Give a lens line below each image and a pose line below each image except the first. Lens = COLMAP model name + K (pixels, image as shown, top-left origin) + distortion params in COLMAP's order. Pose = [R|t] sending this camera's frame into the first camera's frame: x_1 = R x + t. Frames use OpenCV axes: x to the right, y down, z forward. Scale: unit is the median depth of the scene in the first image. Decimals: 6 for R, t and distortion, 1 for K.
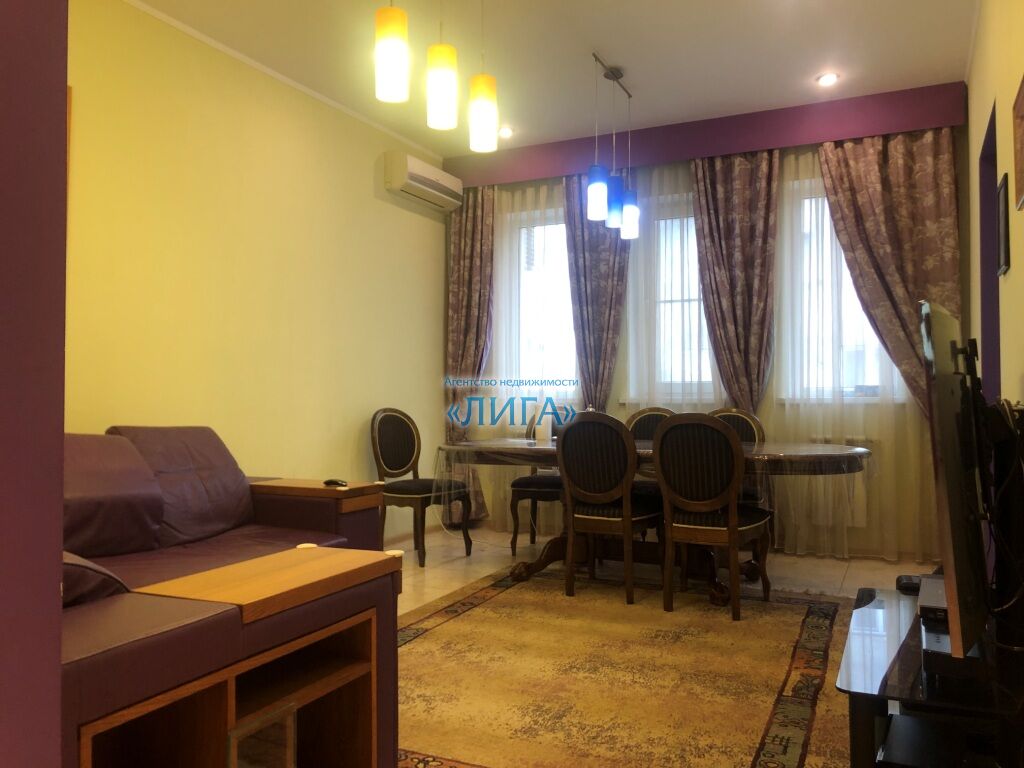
lens RADIAL K [[844.6, 0, 510.6], [0, 844.6, 387.6], [0, 0, 1]] dist [0.062388, -0.080633]
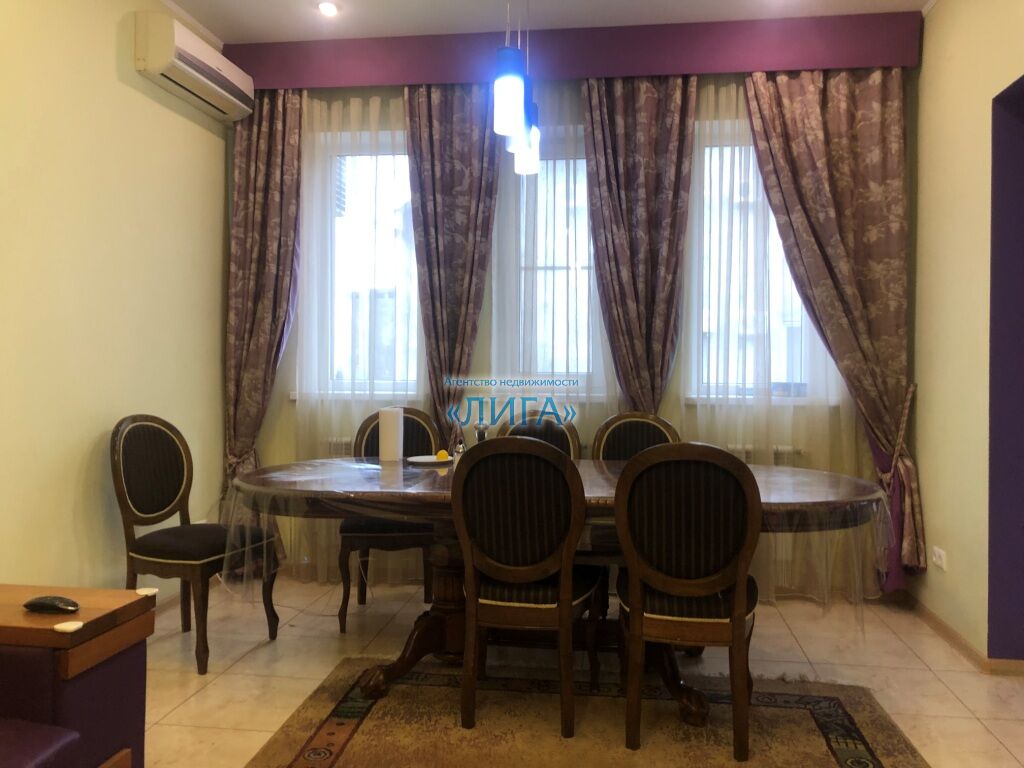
lens RADIAL K [[844.6, 0, 523.0], [0, 844.6, 370.8], [0, 0, 1]] dist [0.062388, -0.080633]
pose [[0.951526, 0.008856, 0.307441, -0.068344], [-0.014701, 0.999752, 0.016702, -0.023104], [-0.307217, -0.020412, 0.951421, 0.305916]]
